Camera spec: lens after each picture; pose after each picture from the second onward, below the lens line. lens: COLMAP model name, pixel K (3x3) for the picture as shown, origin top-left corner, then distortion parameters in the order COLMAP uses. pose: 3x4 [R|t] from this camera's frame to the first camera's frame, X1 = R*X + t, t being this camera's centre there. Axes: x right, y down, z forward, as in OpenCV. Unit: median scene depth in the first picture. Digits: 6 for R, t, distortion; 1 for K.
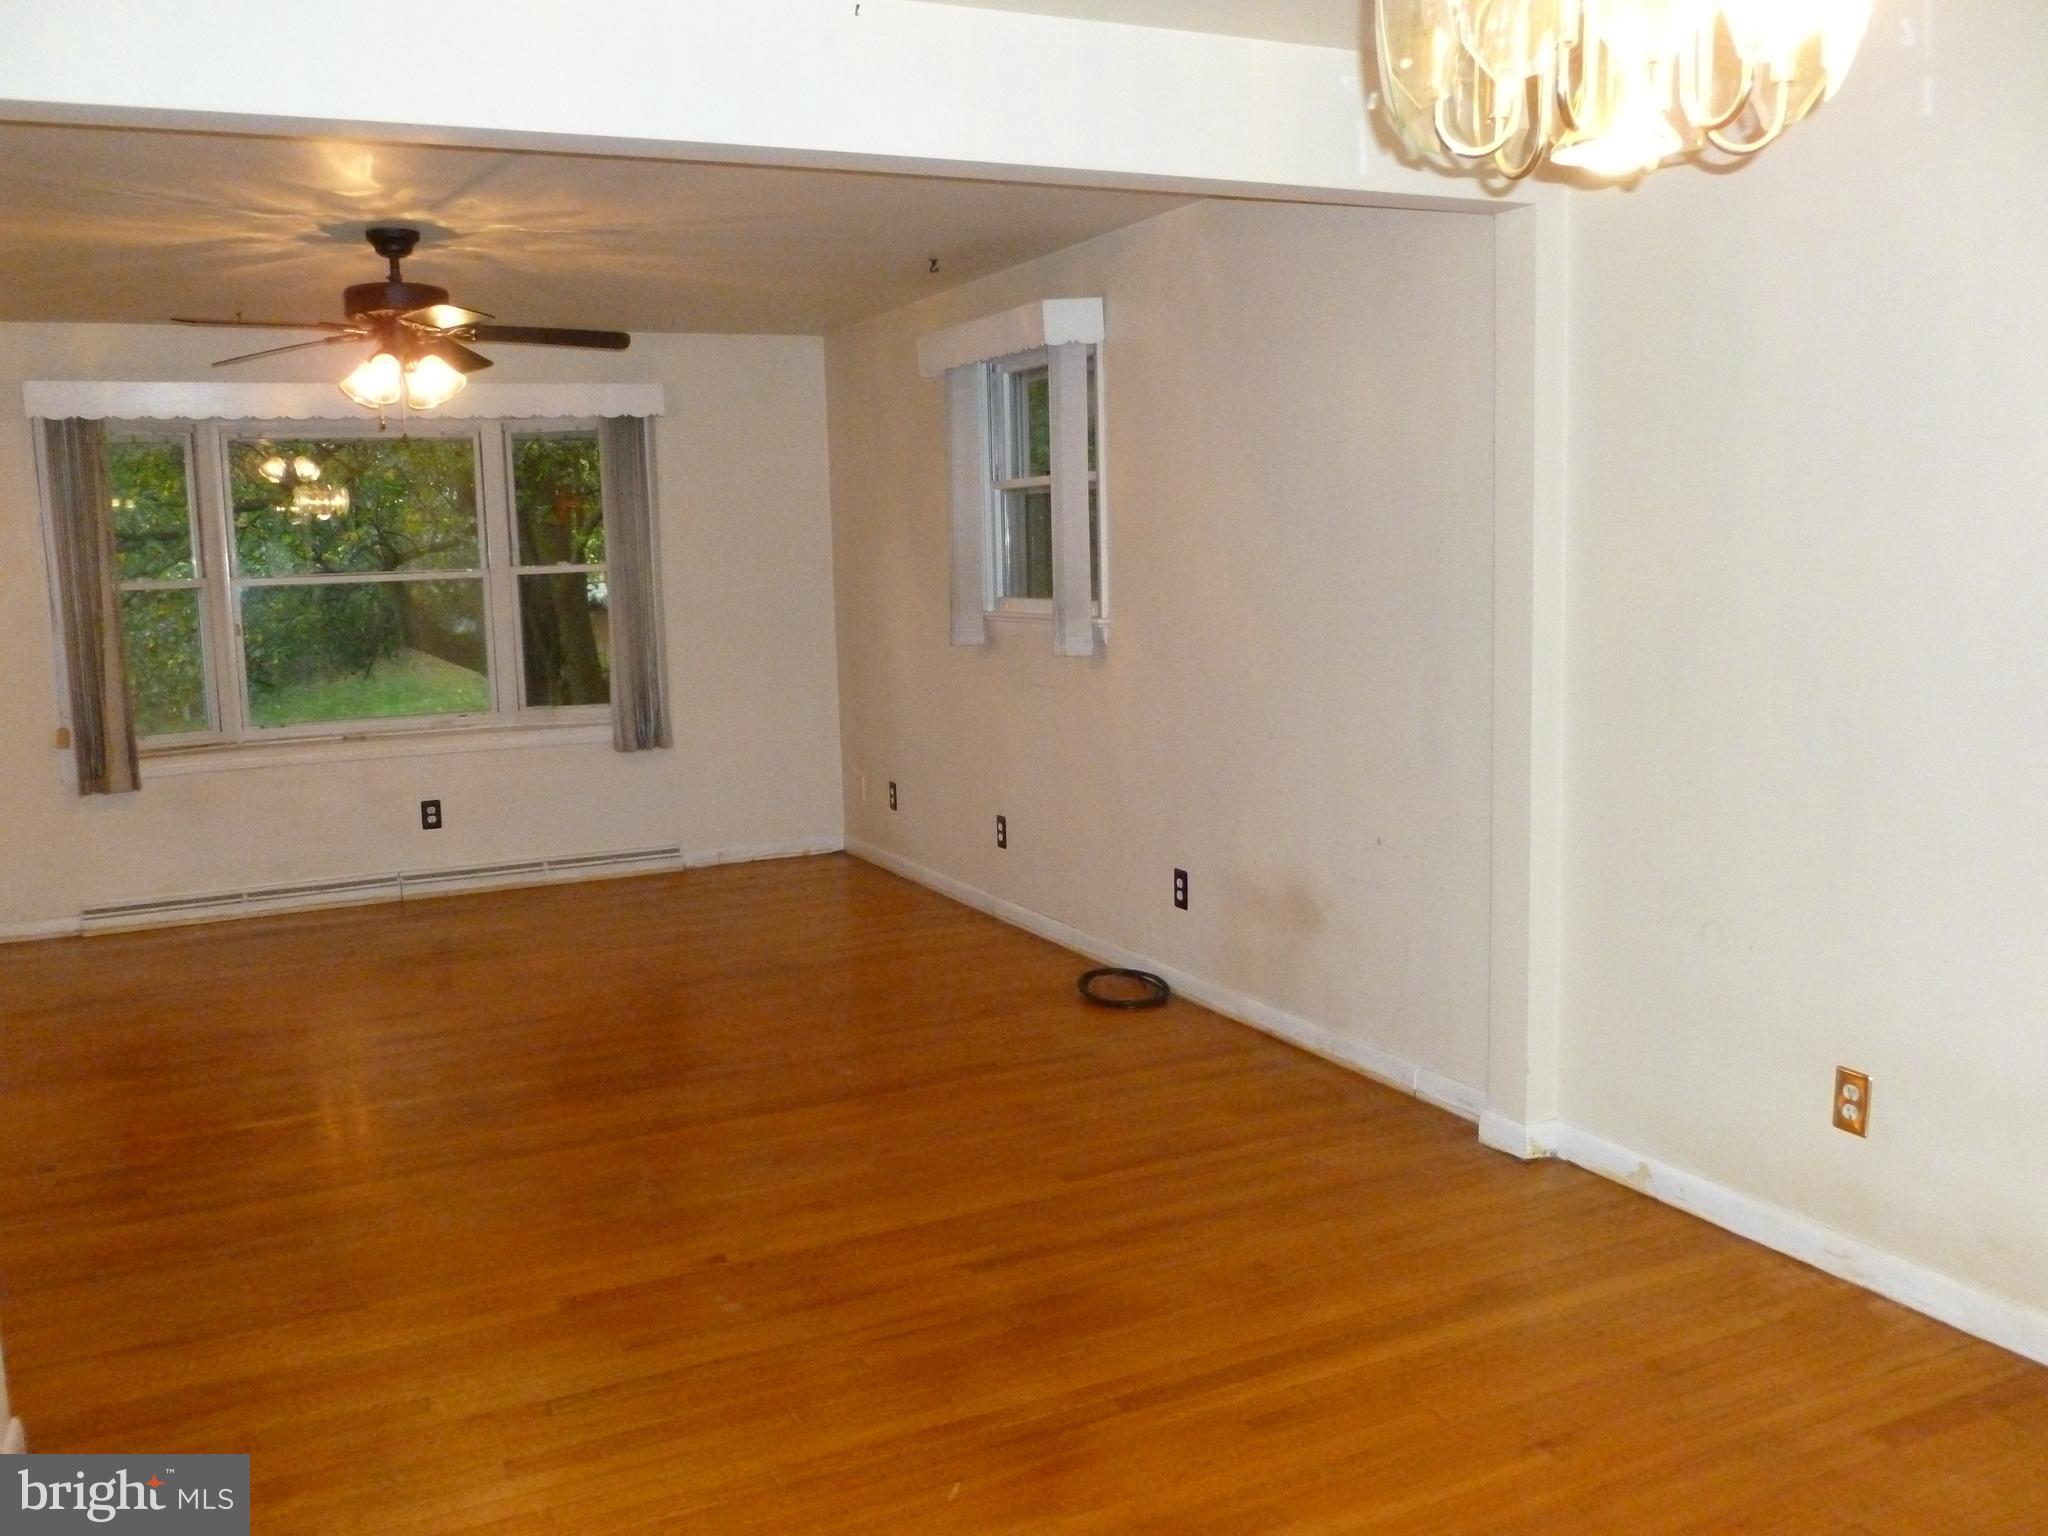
lens RADIAL K [[1746.2, 0, 1027.5], [0, 1746.2, 762.0], [0, 0, 1]] dist [-0.024331, -0.013886]
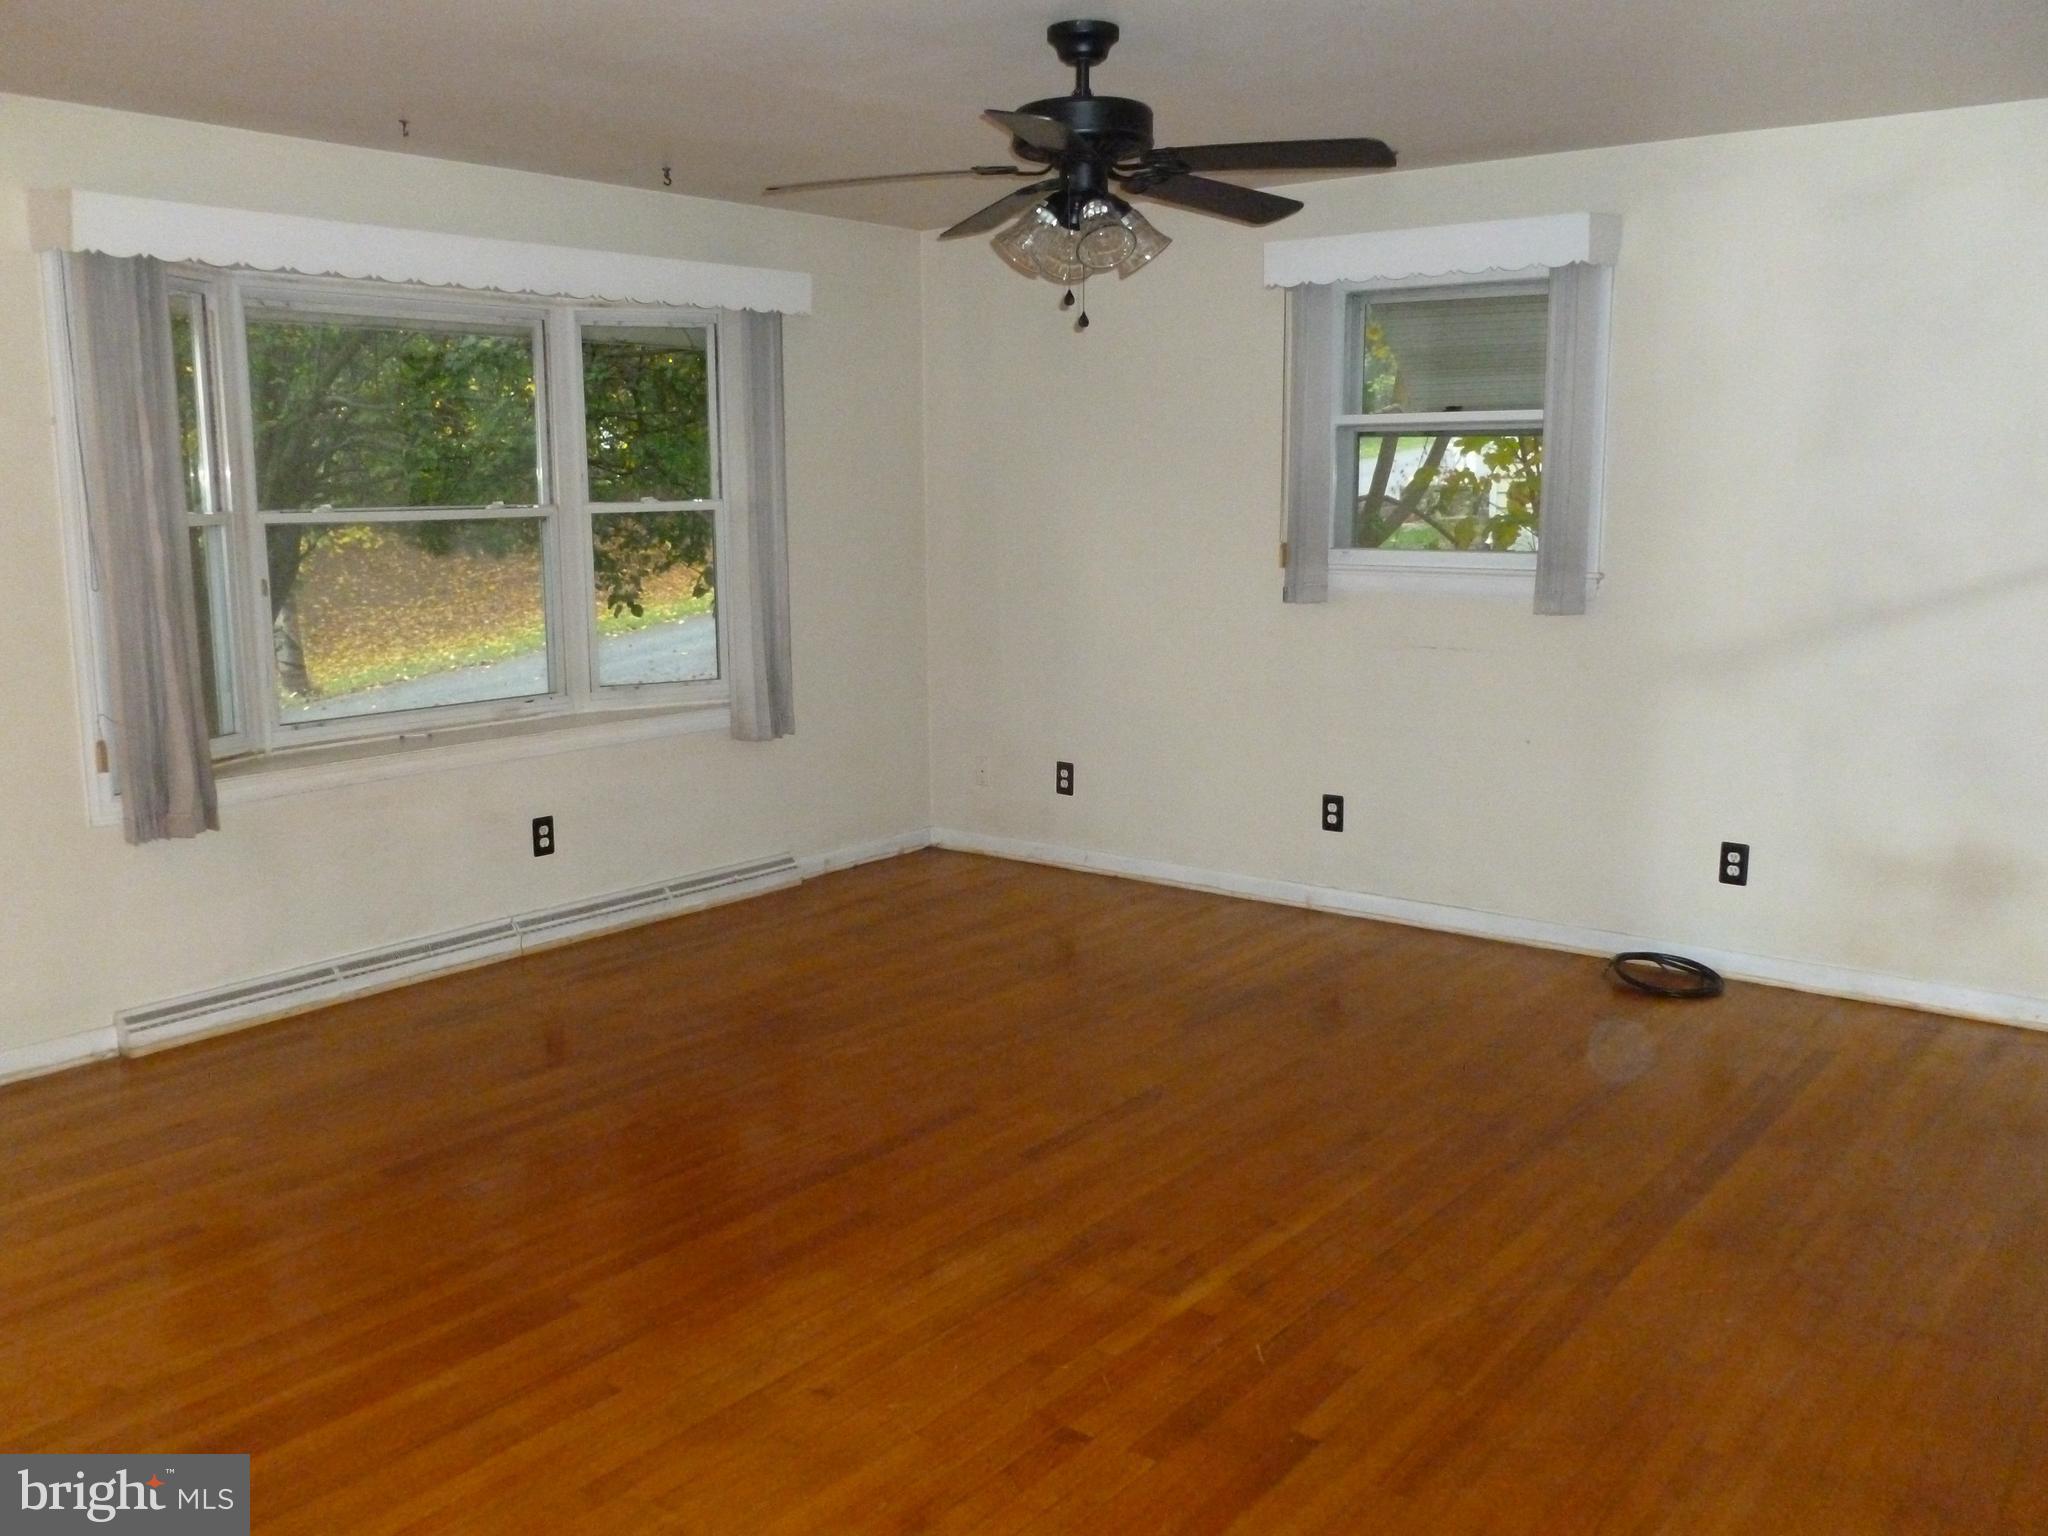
lens RADIAL K [[1746.2, 0, 1029.6], [0, 1746.2, 775.5], [0, 0, 1]] dist [-0.024331, -0.013886]
pose [[0.899161, -0.050131, 0.434737, -0.499627], [0.035011, 0.998473, 0.042724, -0.020916], [-0.436215, -0.023195, 0.899544, 0.254706]]
